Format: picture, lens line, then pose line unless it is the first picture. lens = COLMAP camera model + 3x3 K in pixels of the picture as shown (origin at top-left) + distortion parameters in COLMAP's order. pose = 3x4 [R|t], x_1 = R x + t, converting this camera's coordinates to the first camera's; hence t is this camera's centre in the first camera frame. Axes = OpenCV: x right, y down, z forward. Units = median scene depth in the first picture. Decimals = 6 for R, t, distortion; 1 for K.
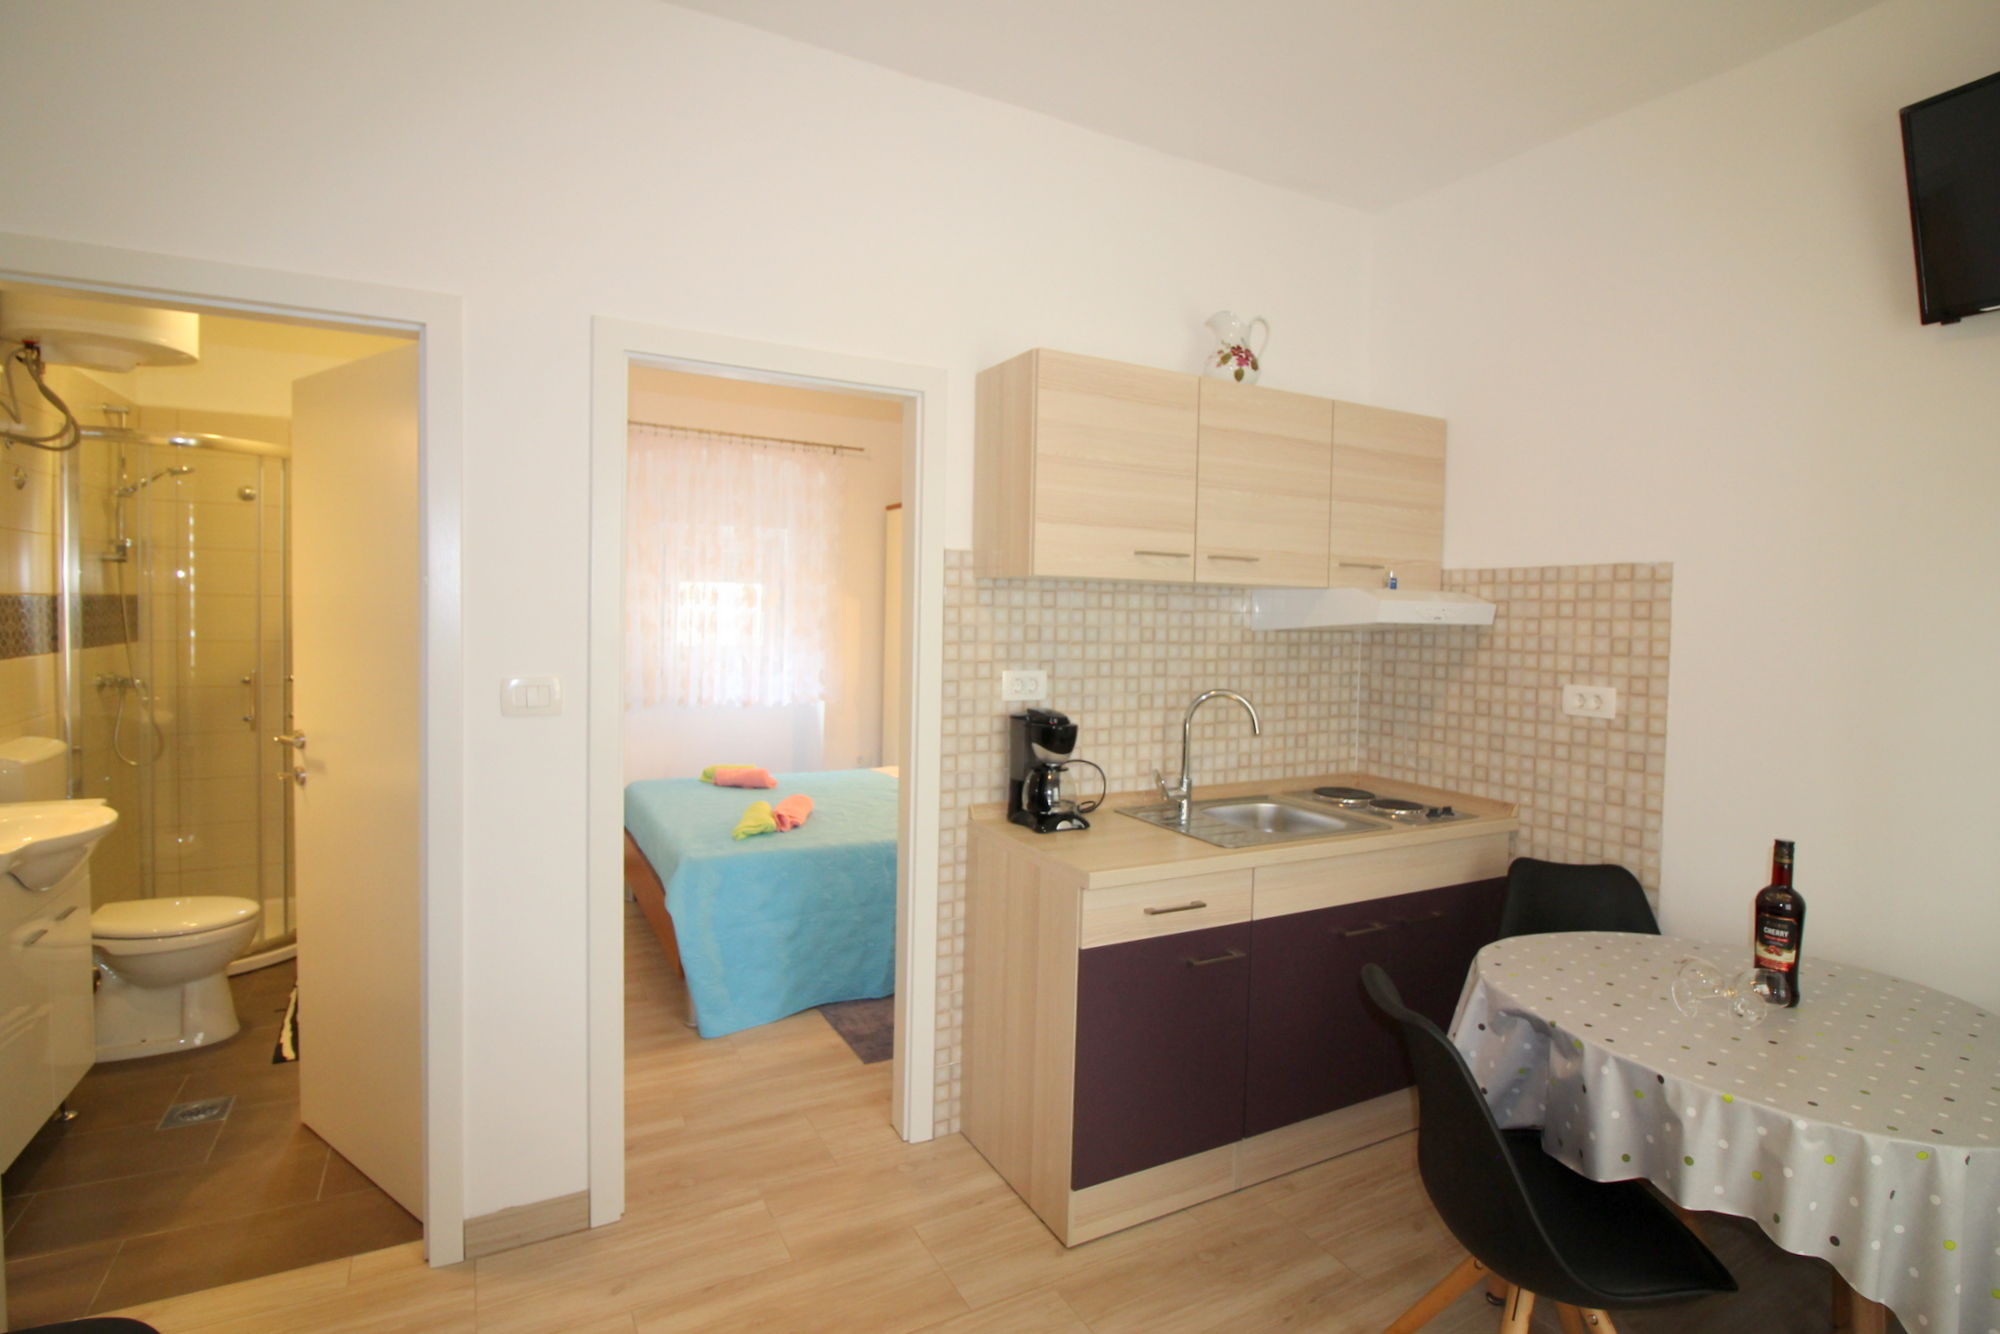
lens RADIAL K [[956.4, 0, 1000.7], [0, 956.4, 642.9], [0, 0, 1]] dist [0.000408, -0.013357]
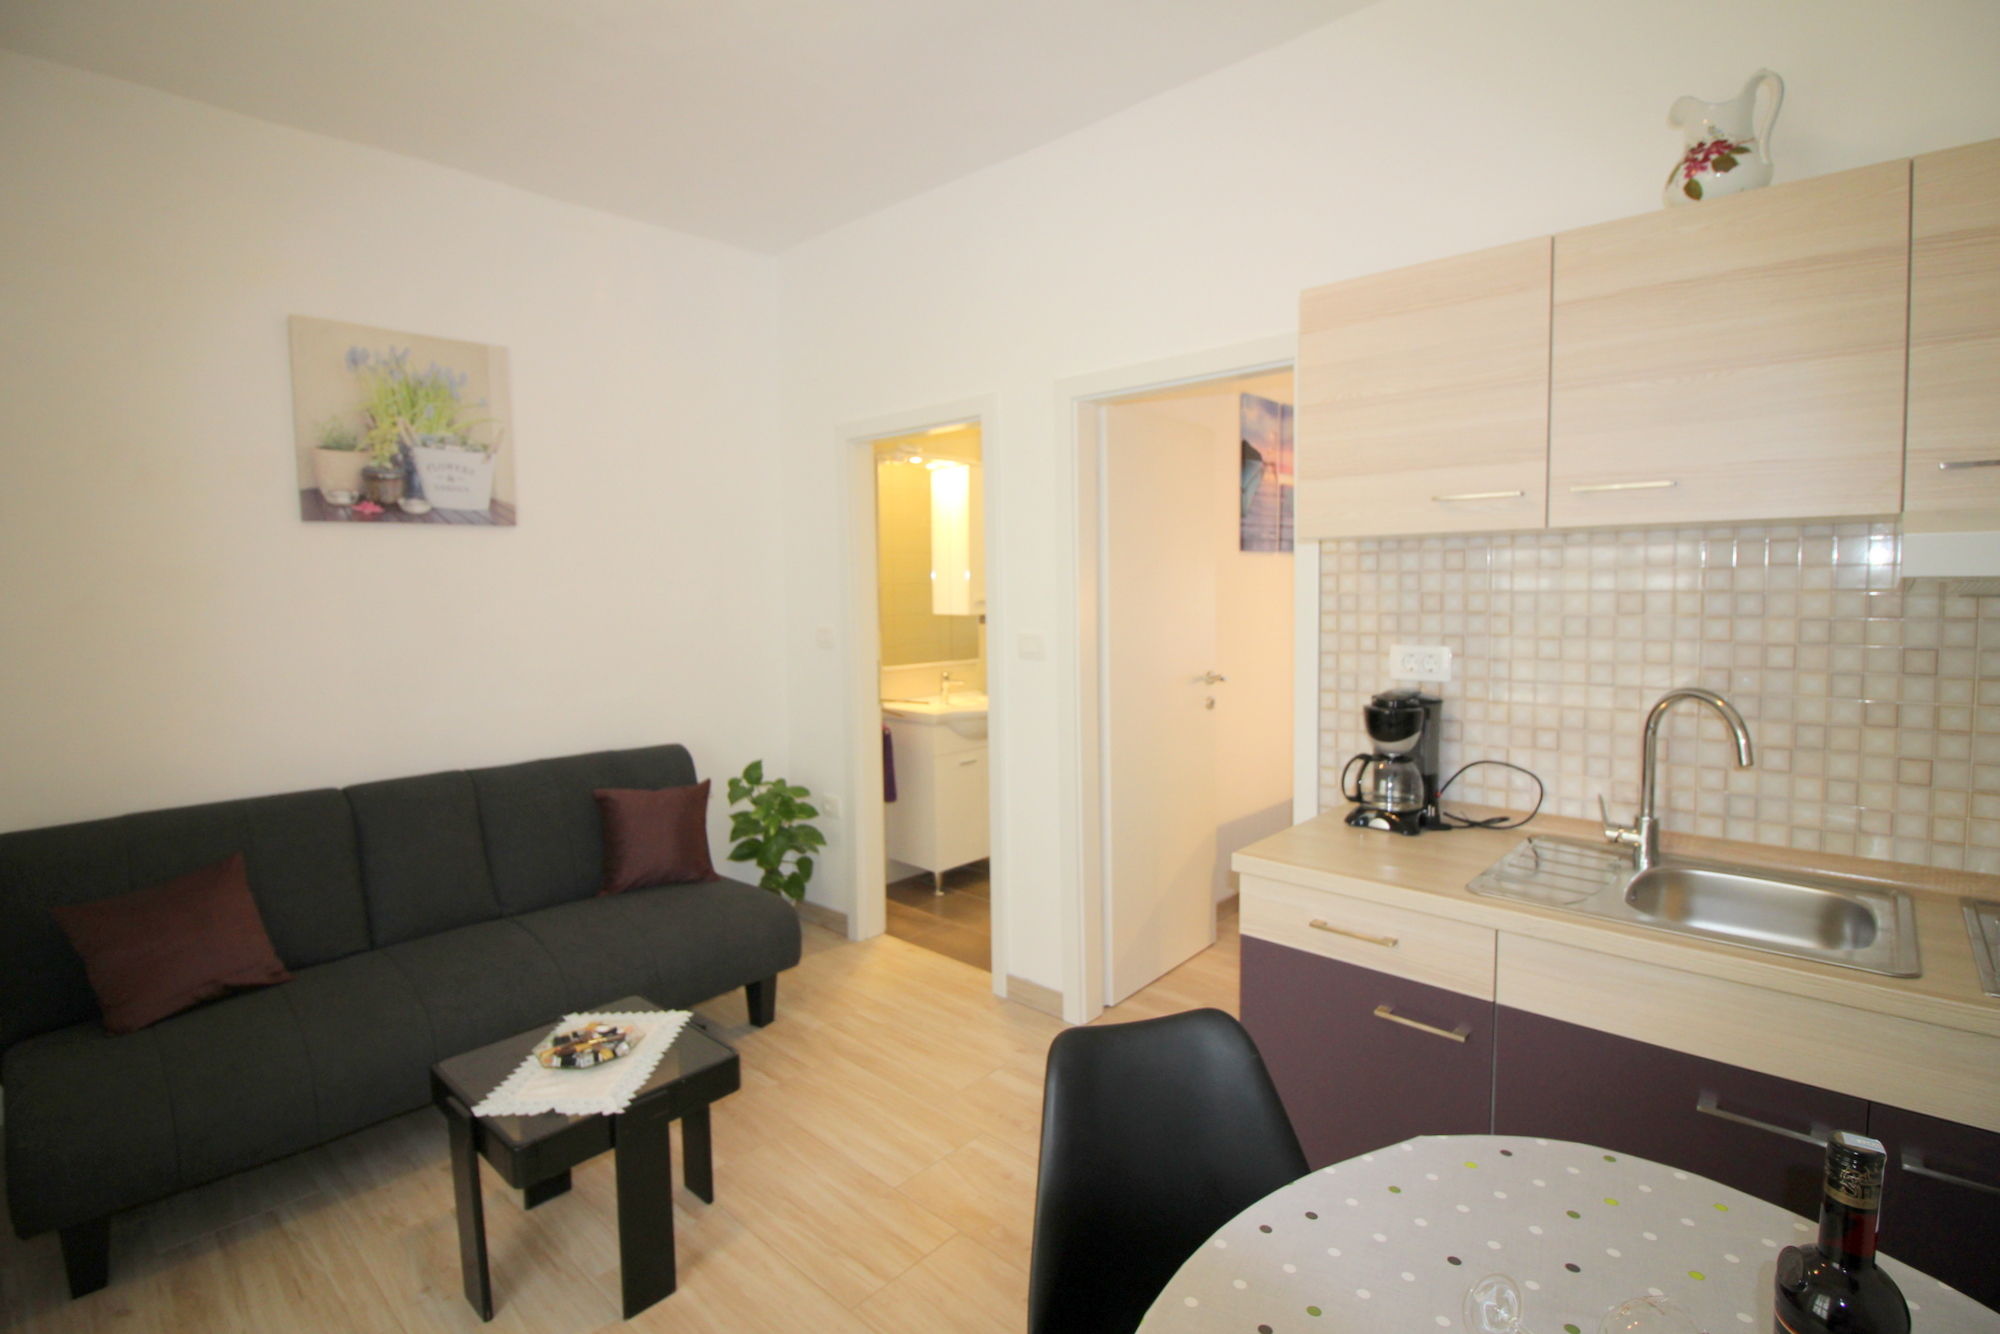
lens RADIAL K [[956.4, 0, 1000.7], [0, 956.4, 642.9], [0, 0, 1]] dist [0.000408, -0.013357]
pose [[0.316306, 0.033620, -0.948061, 0.727091], [-0.009872, 0.999434, 0.032148, 0.002614], [0.948606, -0.000810, 0.316459, 0.378090]]
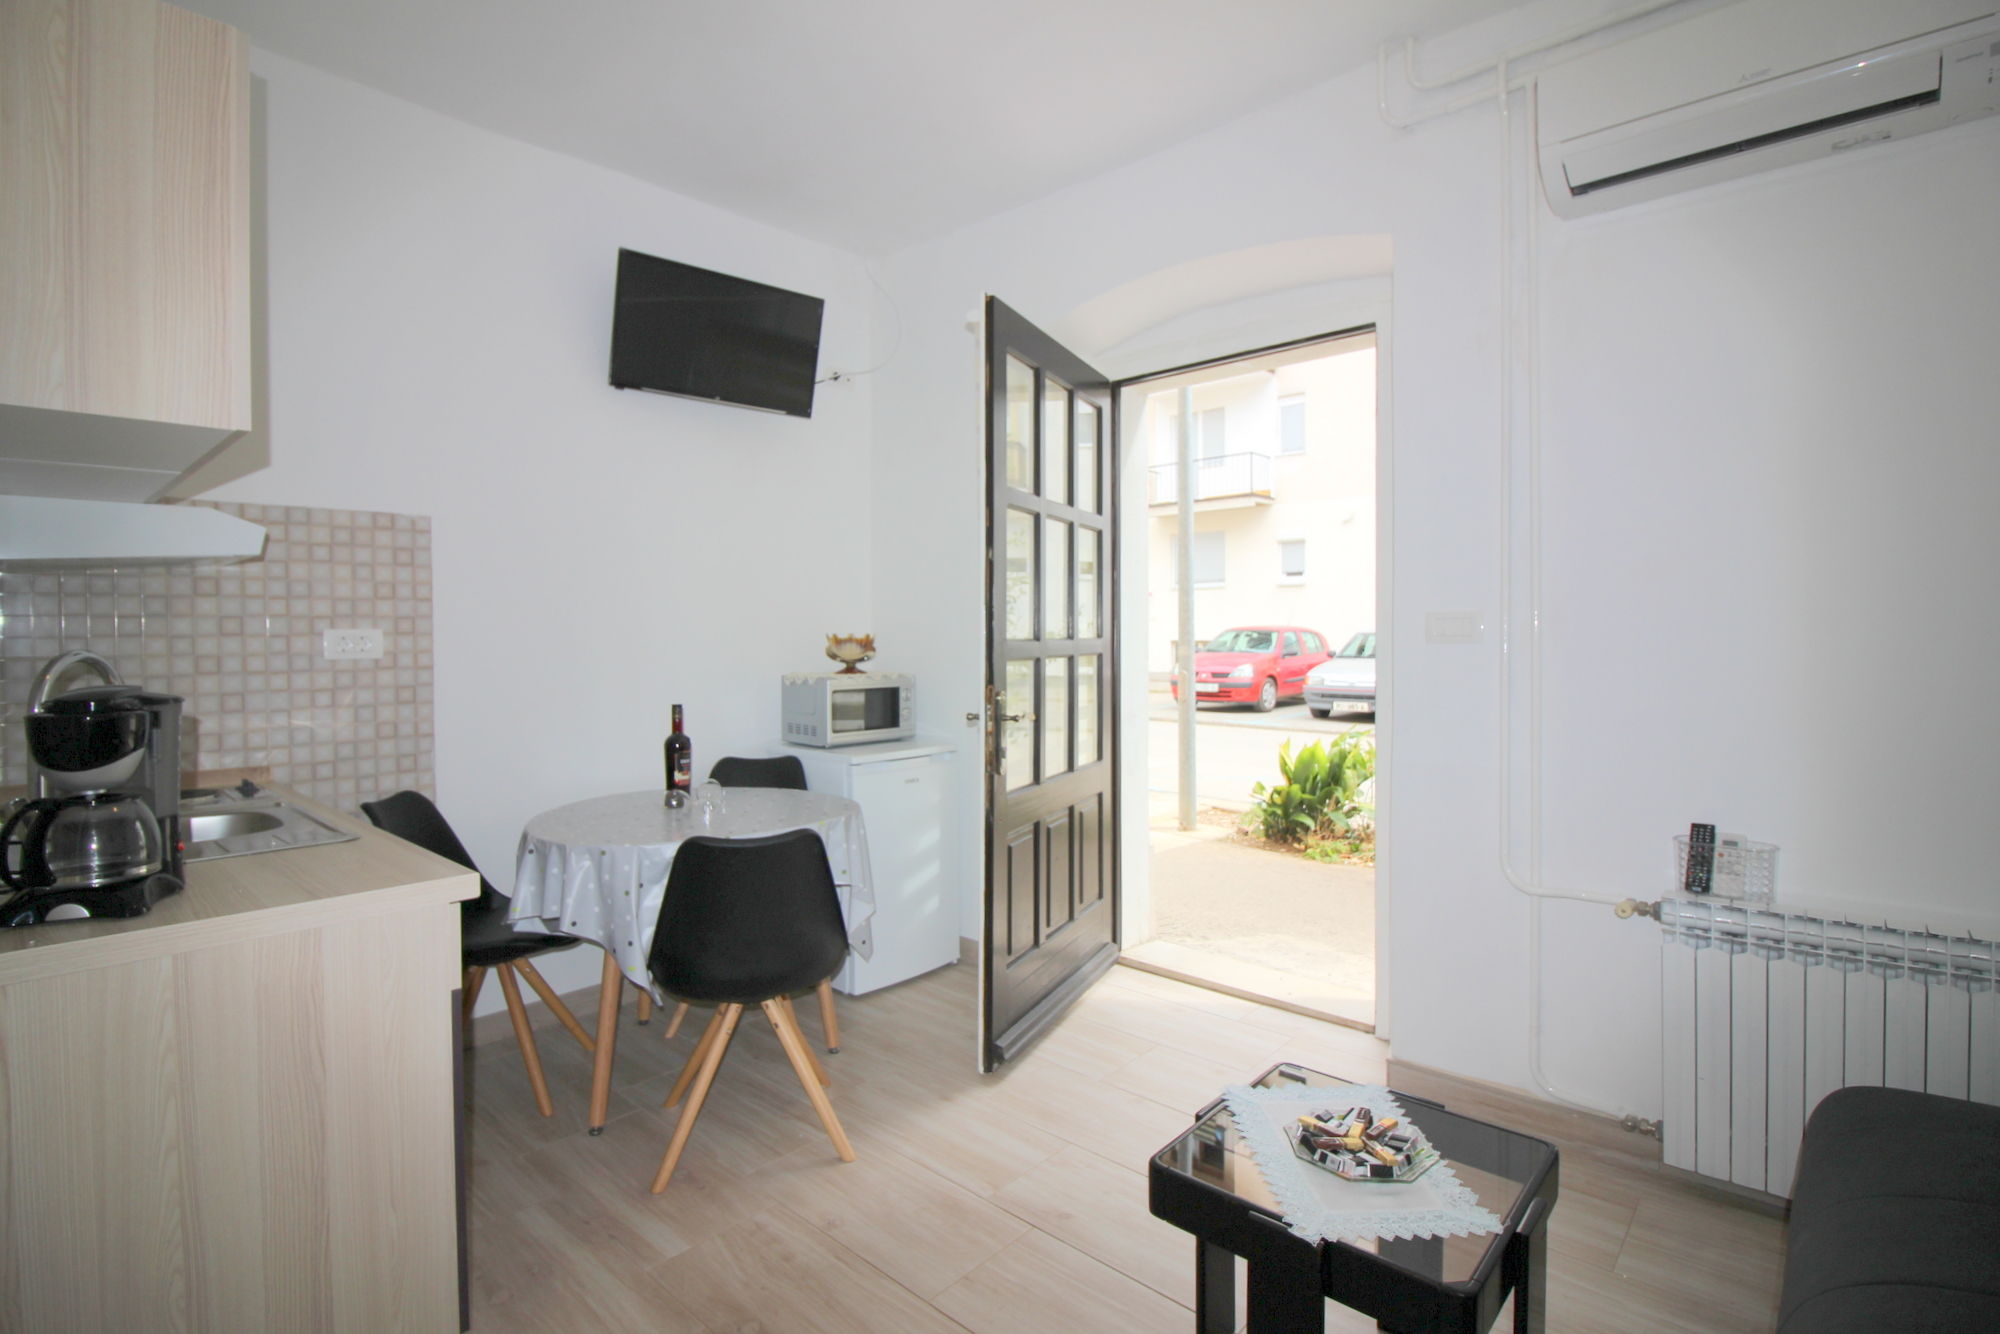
lens RADIAL K [[956.4, 0, 1000.7], [0, 956.4, 642.9], [0, 0, 1]] dist [0.000408, -0.013357]
pose [[-0.313803, -0.028586, 0.949058, -0.566169], [0.029638, 0.998765, 0.039883, 0.039317], [-0.949025, 0.040644, -0.312568, 0.655763]]
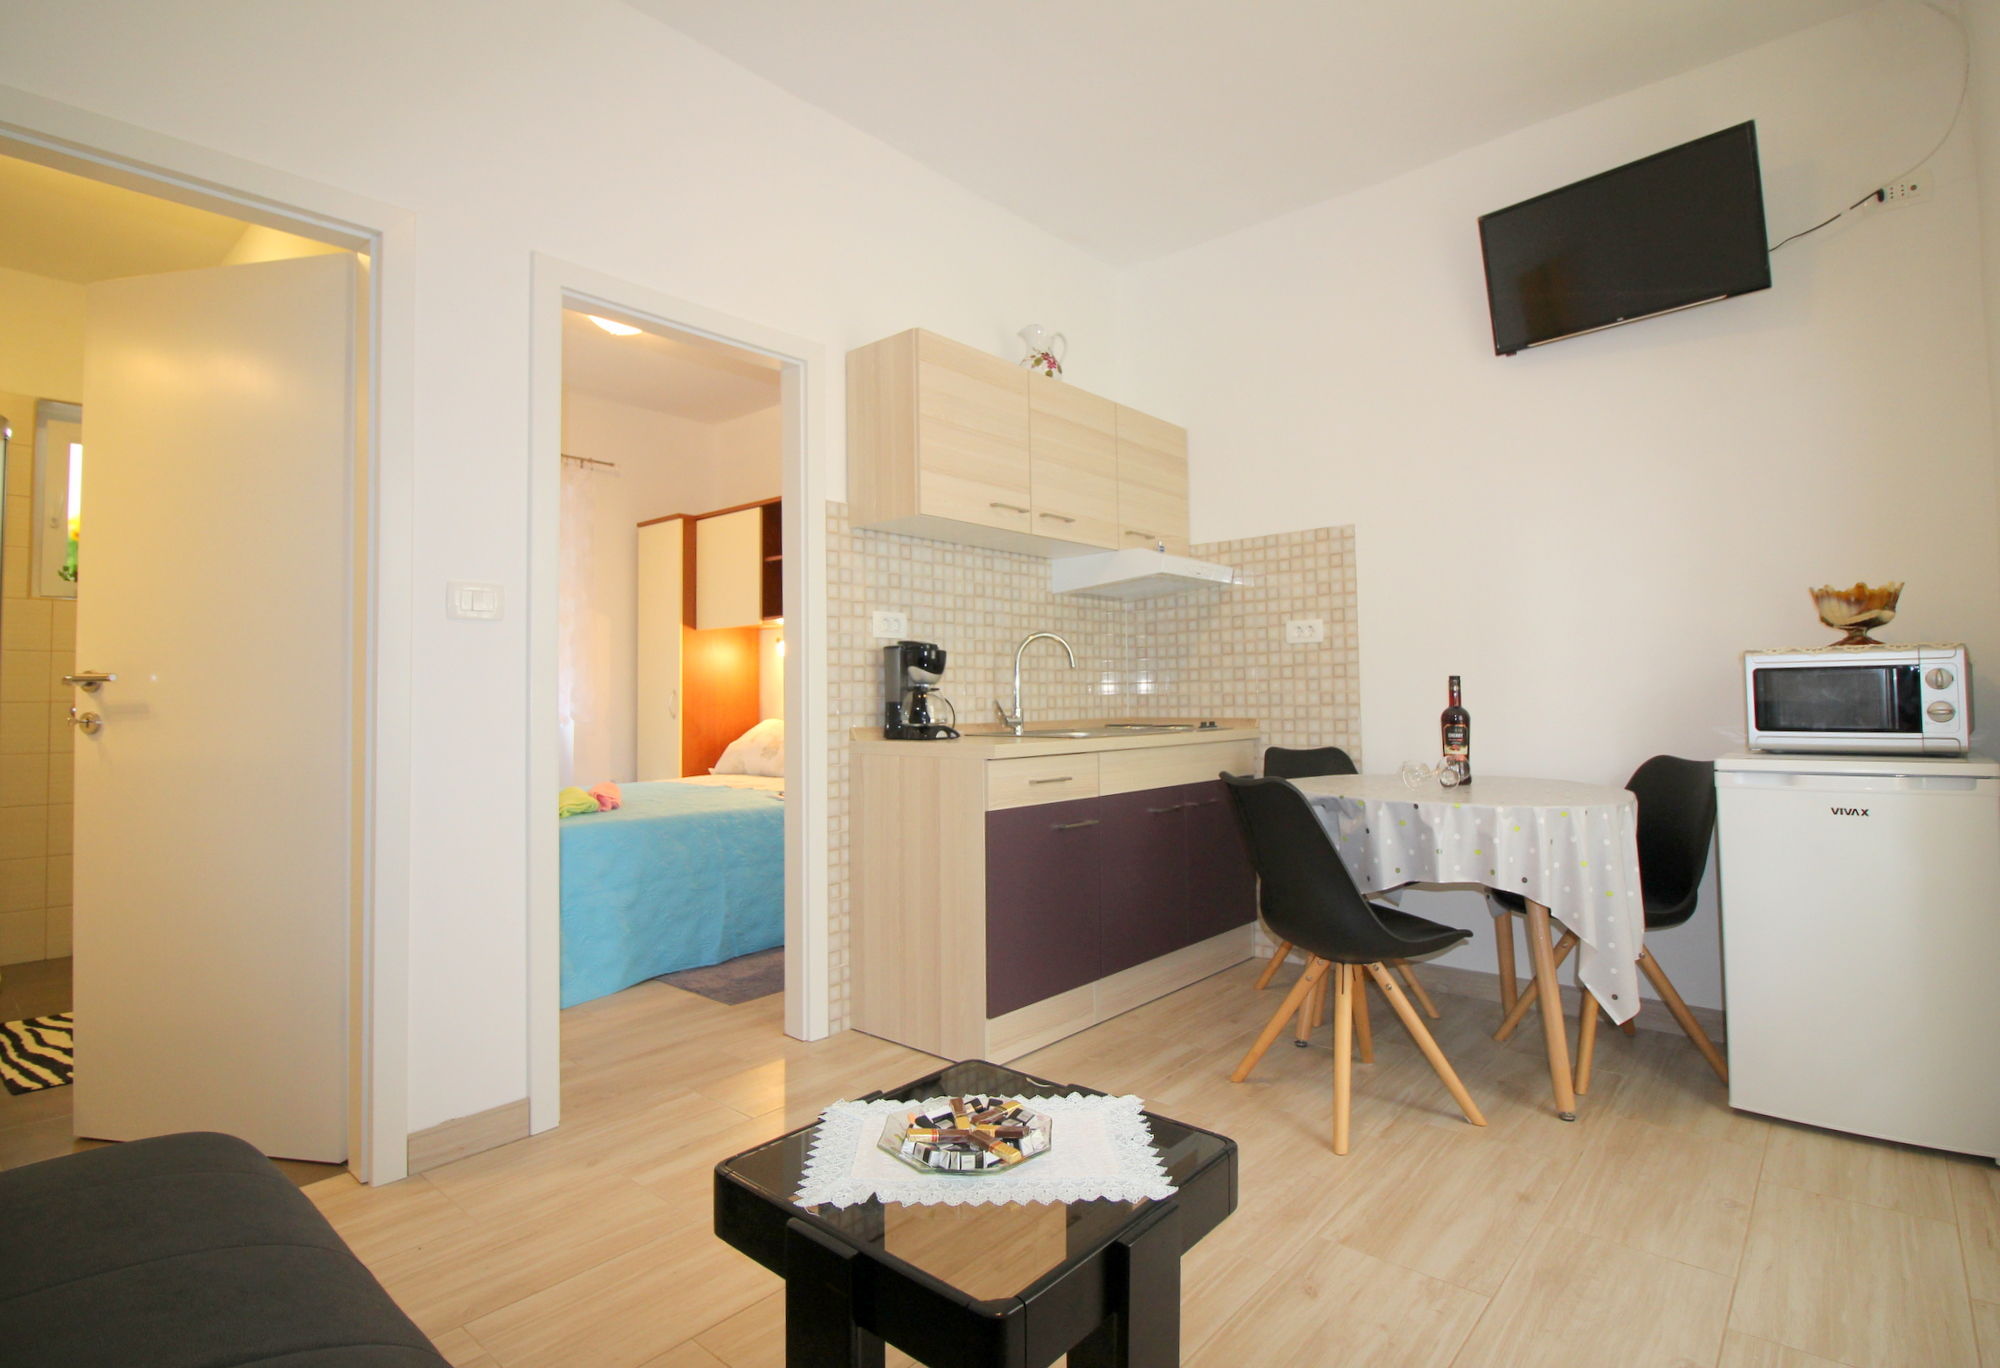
lens RADIAL K [[978.9, 0, 1004.4], [0, 978.9, 655.5], [0, 0, 1]] dist [-0.003827, -0.000462]
pose [[0.937669, -0.018279, 0.347048, -0.257091], [0.043362, 0.996966, -0.064647, 0.164389], [-0.344813, 0.075666, 0.935617, -0.140269]]
